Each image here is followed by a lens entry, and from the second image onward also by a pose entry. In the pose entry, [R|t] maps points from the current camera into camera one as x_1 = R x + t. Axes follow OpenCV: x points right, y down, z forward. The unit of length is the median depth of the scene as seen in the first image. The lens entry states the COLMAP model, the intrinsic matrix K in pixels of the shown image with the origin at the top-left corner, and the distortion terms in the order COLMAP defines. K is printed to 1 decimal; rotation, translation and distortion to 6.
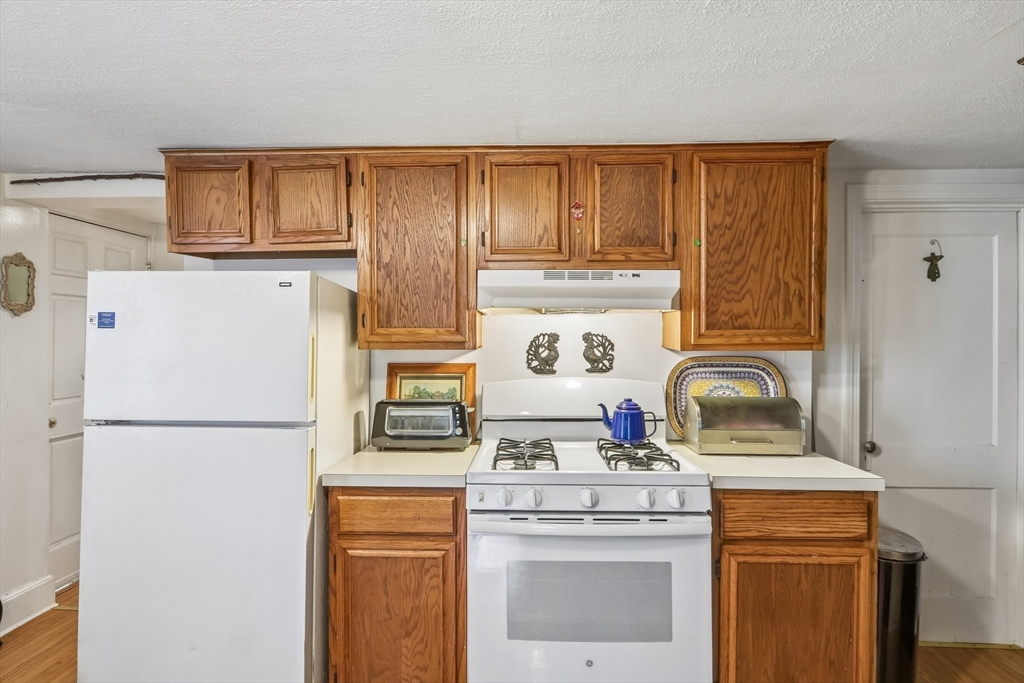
lens RADIAL K [[562.3, 0, 512.9], [0, 562.3, 337.5], [0, 0, 1]] dist [-0.008163, -0.001885]
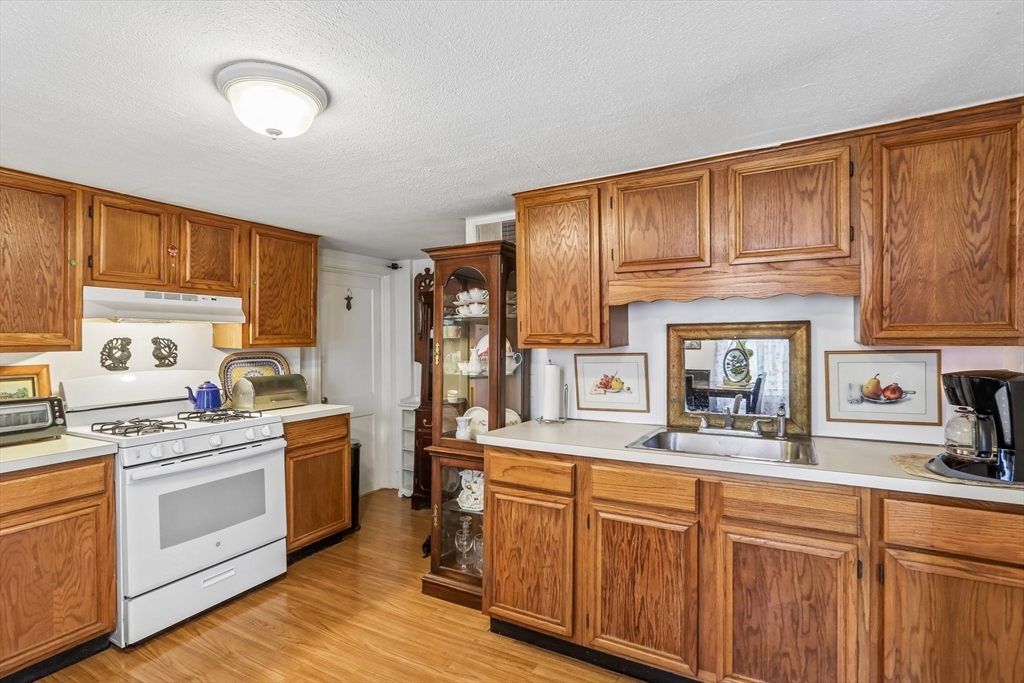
lens RADIAL K [[481.7, 0, 508.8], [0, 481.7, 340.0], [0, 0, 1]] dist [-0.012261, 0.002200]
pose [[0.460776, -0.005947, 0.887496, -0.568251], [0.009821, 0.999950, 0.001602, 0.004943], [-0.887462, 0.007978, 0.460812, -0.303110]]
